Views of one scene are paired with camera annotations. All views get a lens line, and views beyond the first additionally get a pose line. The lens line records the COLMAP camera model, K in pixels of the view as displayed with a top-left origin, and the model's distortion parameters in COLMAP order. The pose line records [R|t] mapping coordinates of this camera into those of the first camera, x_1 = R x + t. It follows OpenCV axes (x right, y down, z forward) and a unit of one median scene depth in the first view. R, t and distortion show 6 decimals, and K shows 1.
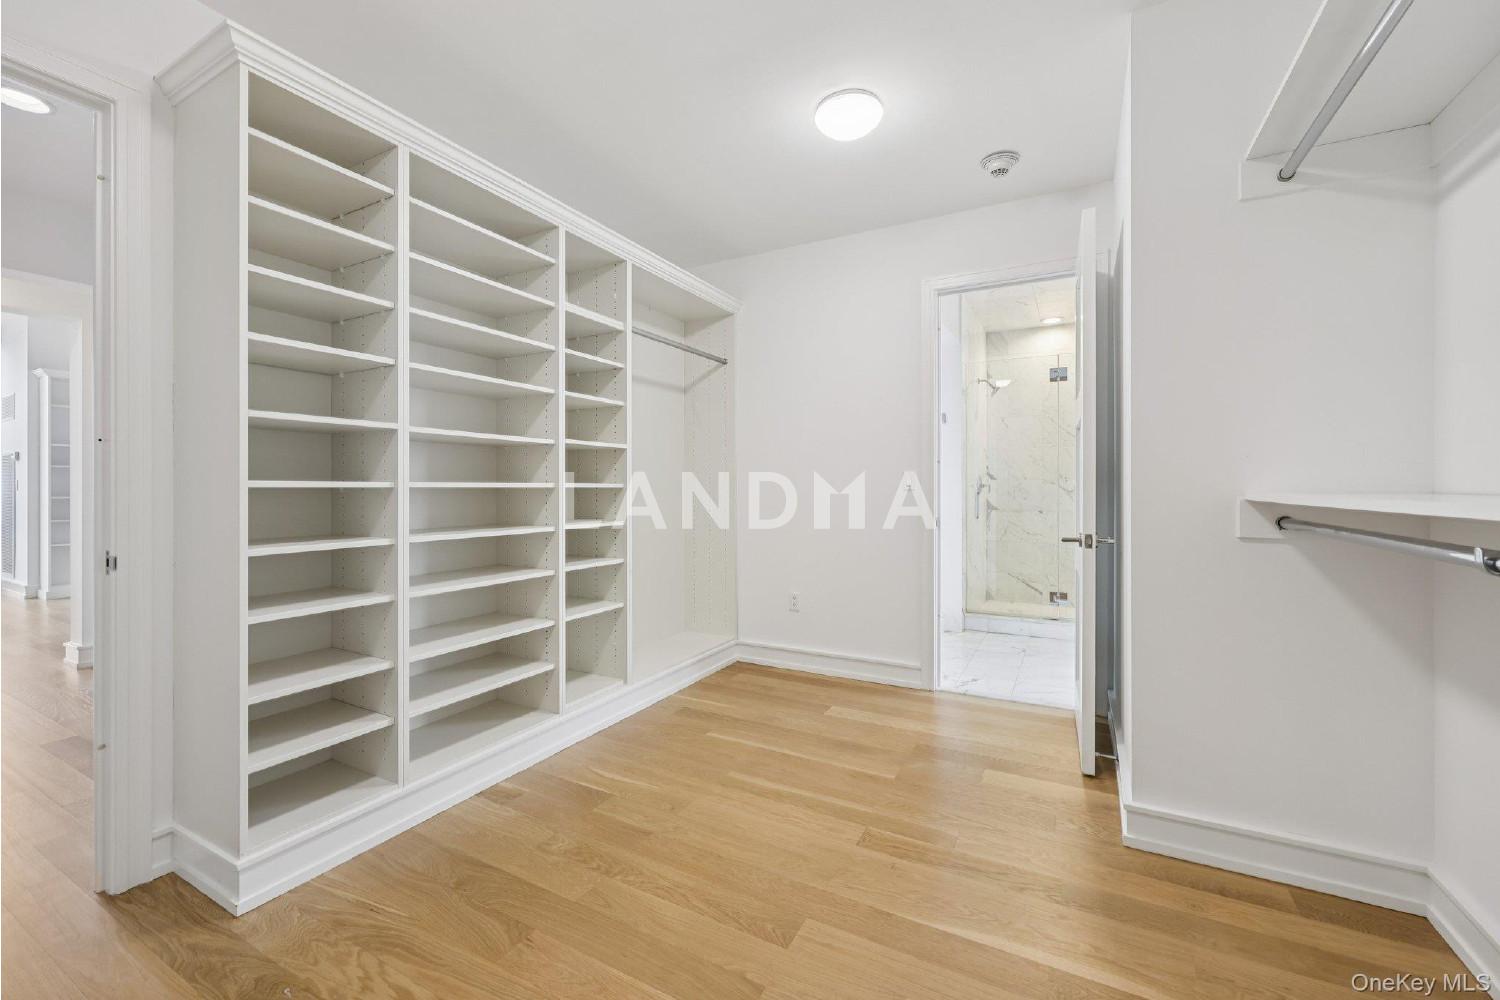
lens RADIAL K [[612.7, 0, 744.2], [0, 612.7, 497.0], [0, 0, 1]] dist [-0.002627, -0.000121]
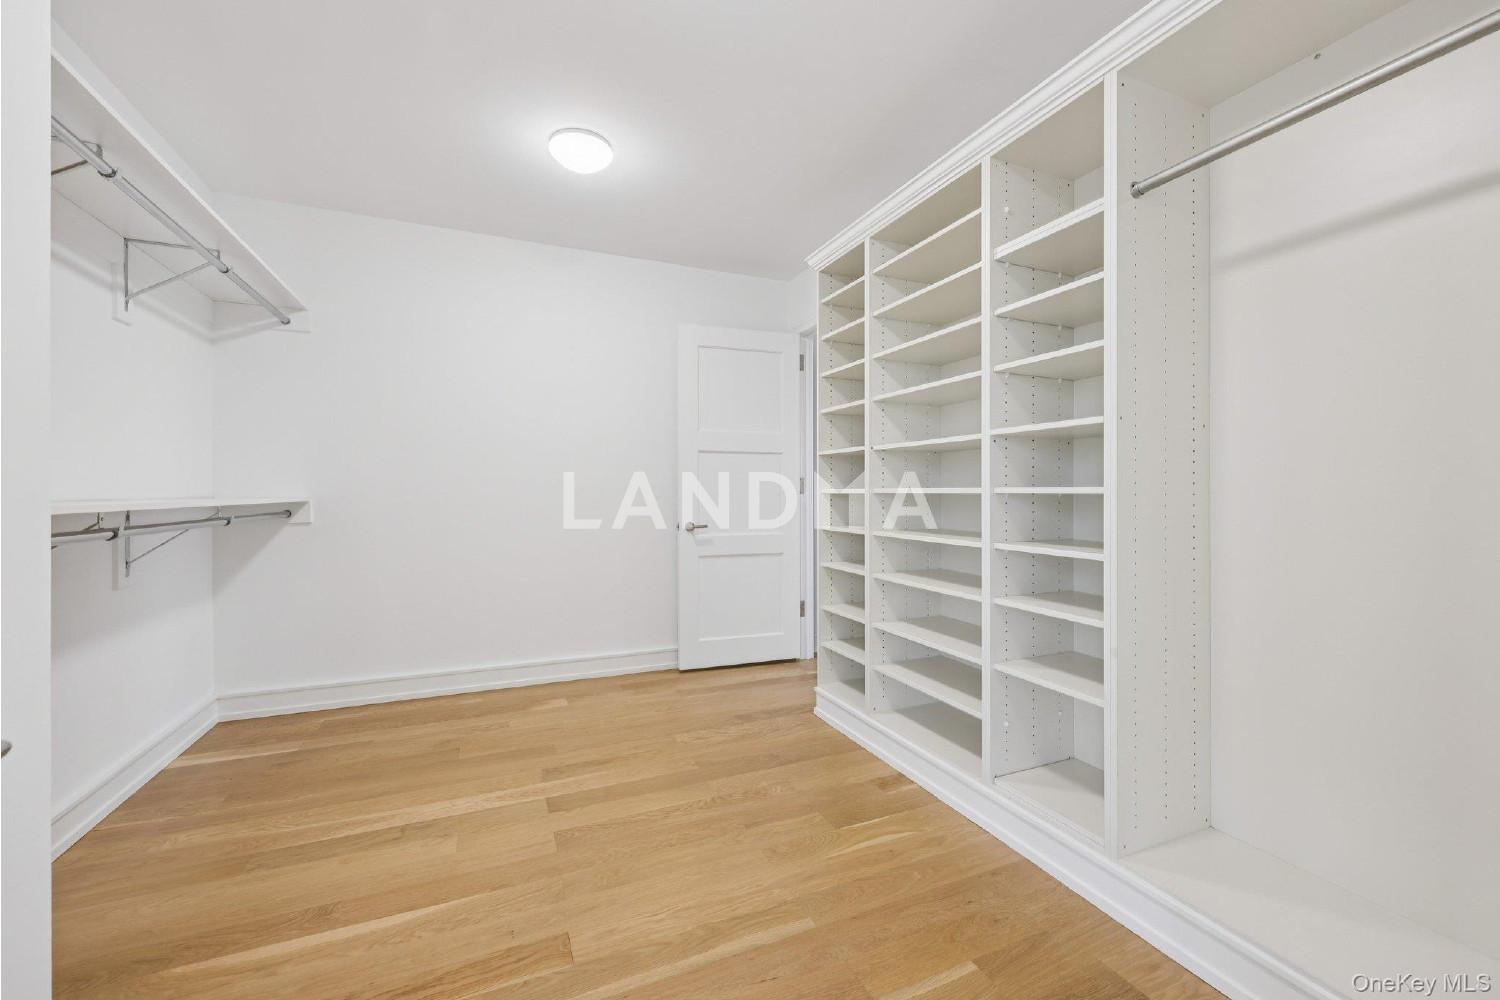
lens RADIAL K [[612.7, 0, 748.3], [0, 612.7, 489.6], [0, 0, 1]] dist [-0.002627, -0.000121]
pose [[-0.618825, -0.009358, -0.785473, 0.656132], [-0.017092, 0.999853, 0.001554, -0.014689], [0.785343, 0.014388, -0.618894, 1.635341]]
